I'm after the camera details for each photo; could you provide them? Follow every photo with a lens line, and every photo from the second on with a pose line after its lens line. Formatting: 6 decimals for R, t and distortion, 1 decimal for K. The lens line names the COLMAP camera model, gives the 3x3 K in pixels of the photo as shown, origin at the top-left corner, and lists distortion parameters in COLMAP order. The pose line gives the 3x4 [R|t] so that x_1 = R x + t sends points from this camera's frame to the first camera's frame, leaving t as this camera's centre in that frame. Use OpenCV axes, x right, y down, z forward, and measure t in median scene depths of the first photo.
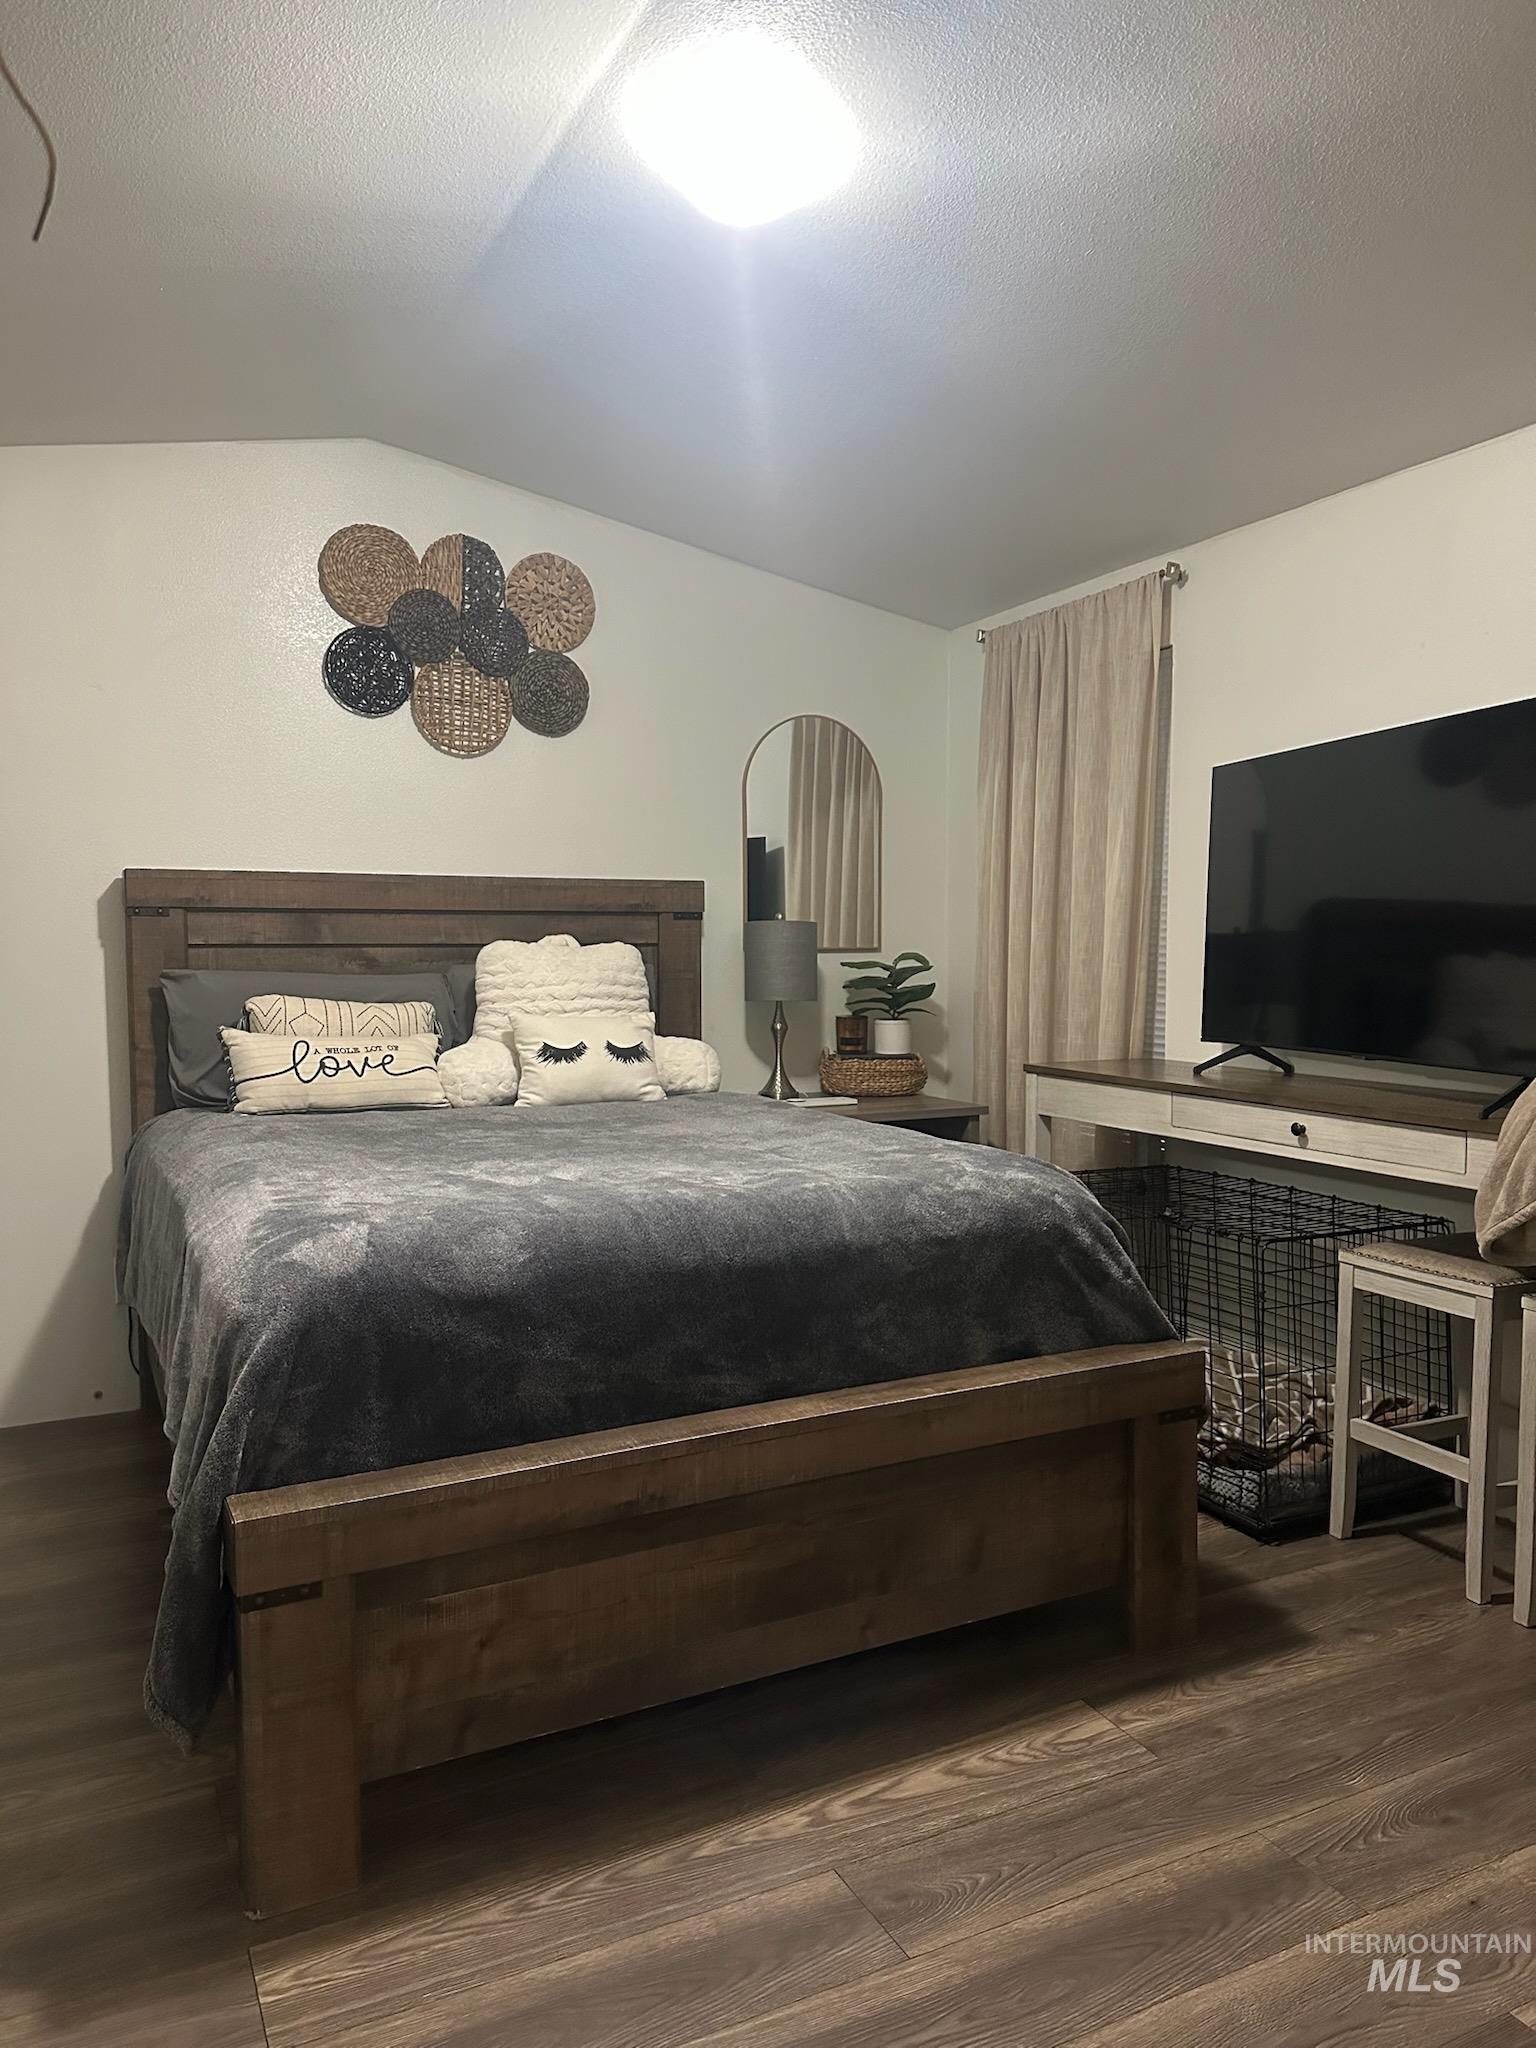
lens RADIAL K [[1449.2, 0, 770.0], [0, 1449.2, 1054.4], [0, 0, 1]] dist [0.107681, -0.160567]
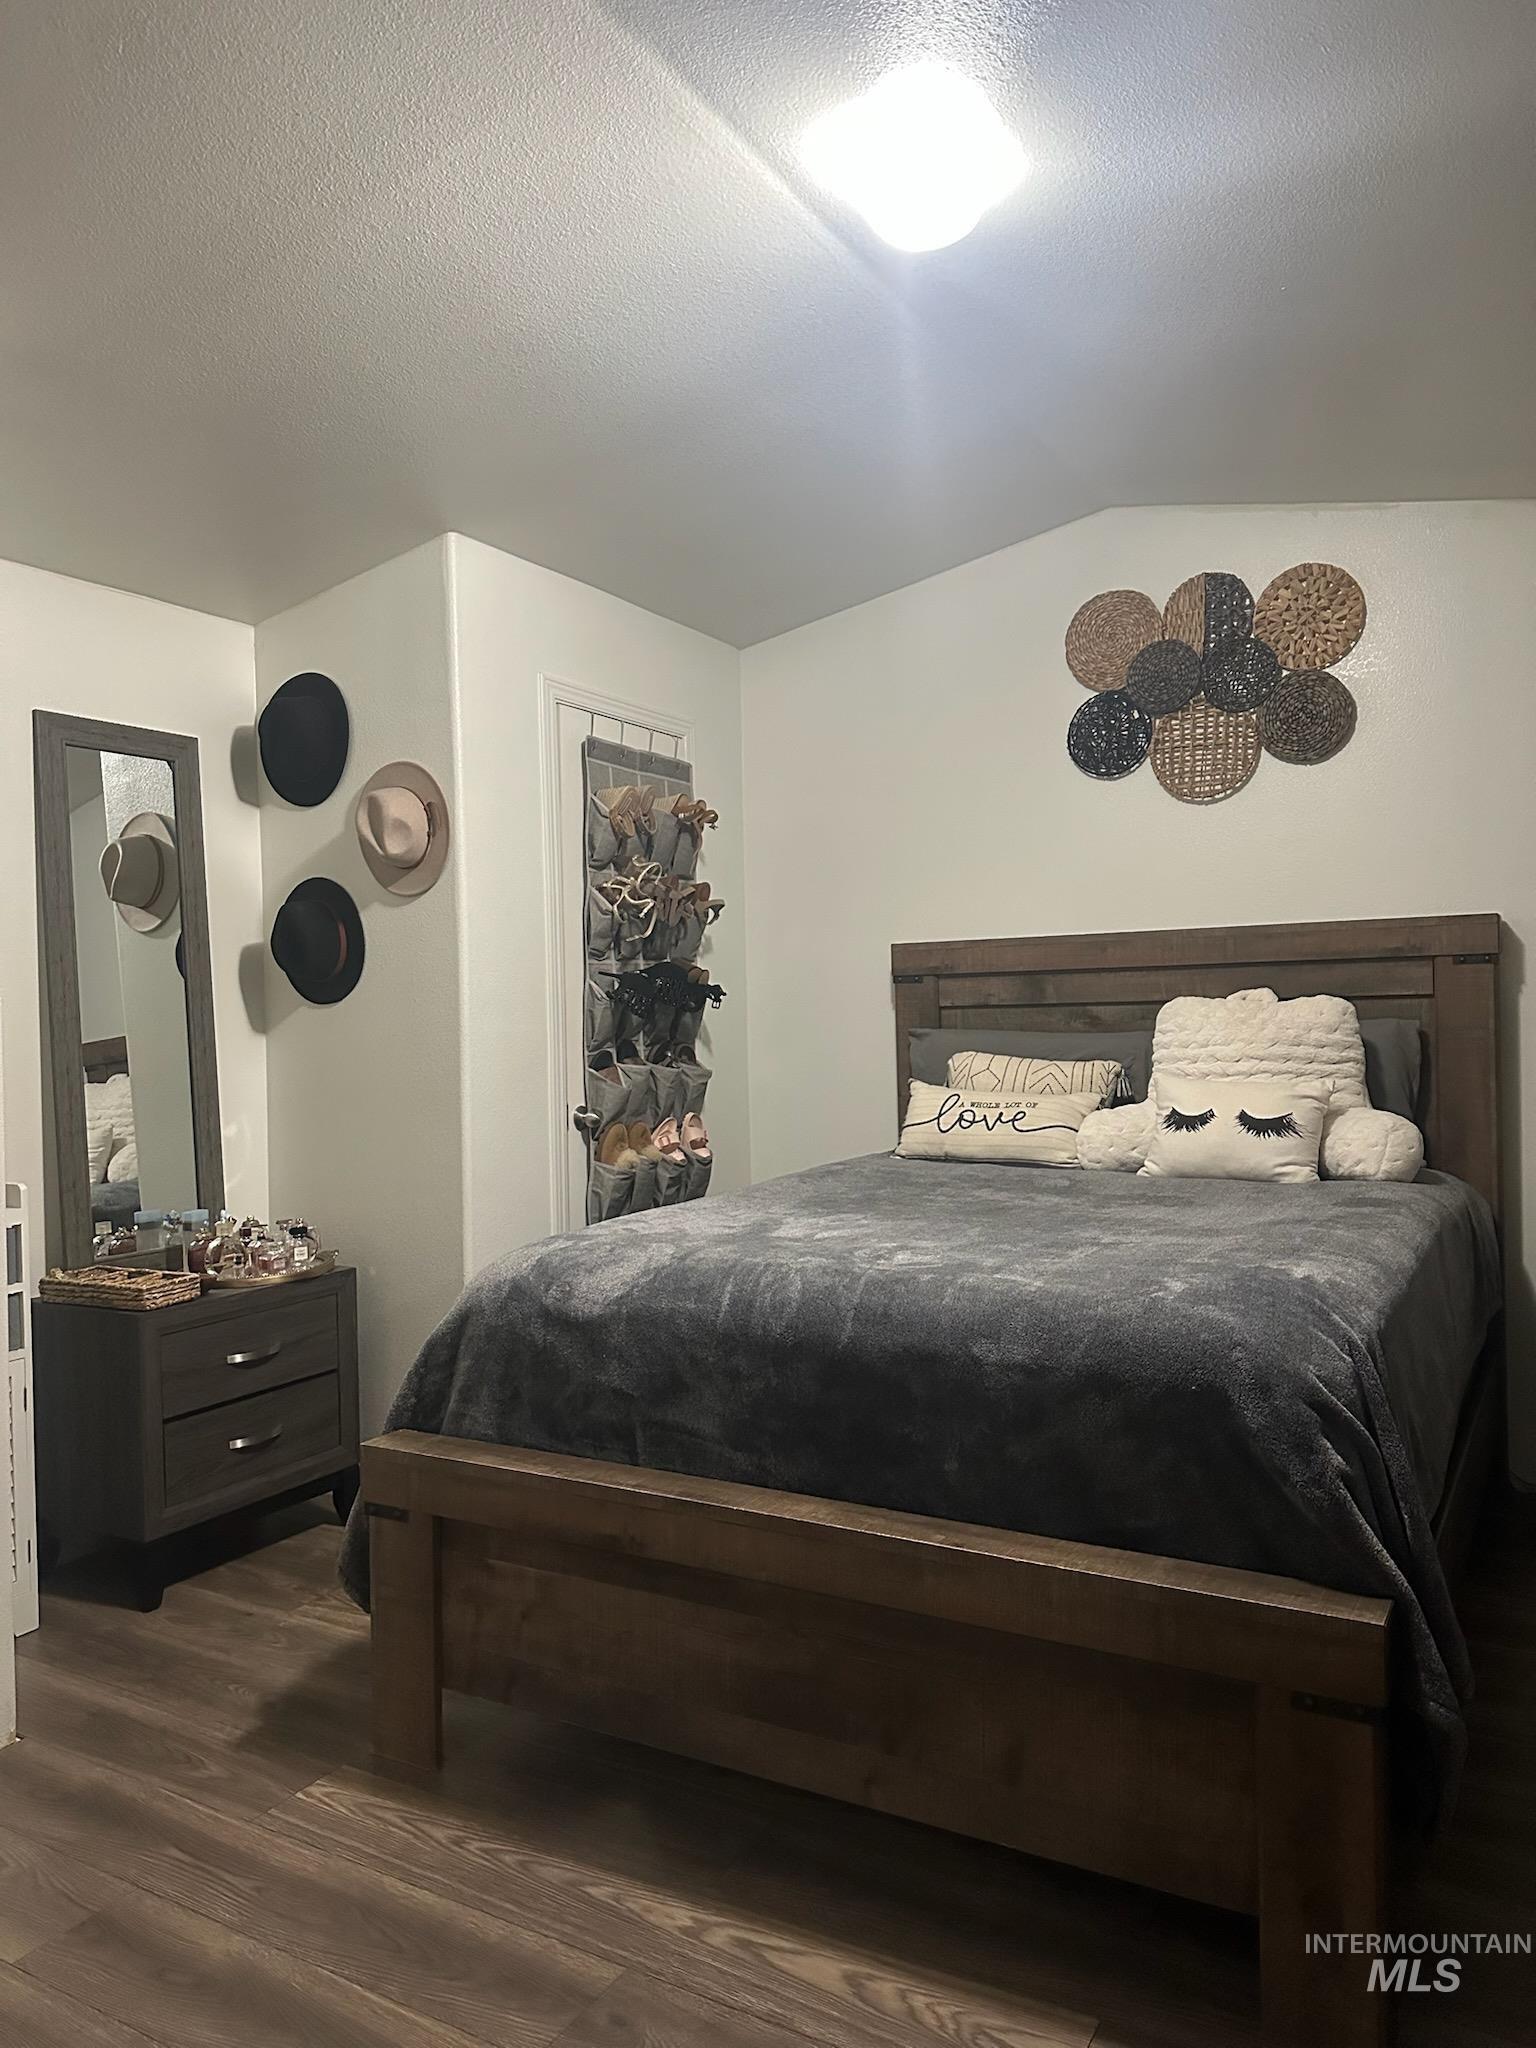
lens RADIAL K [[1460.0, 0, 775.3], [0, 1460.0, 1034.8], [0, 0, 1]] dist [0.111375, -0.161432]
pose [[0.532001, 0.007934, -0.846707, 0.491256], [-0.044329, 0.998846, -0.018494, -0.025486], [0.845583, 0.047372, 0.531739, 0.283964]]
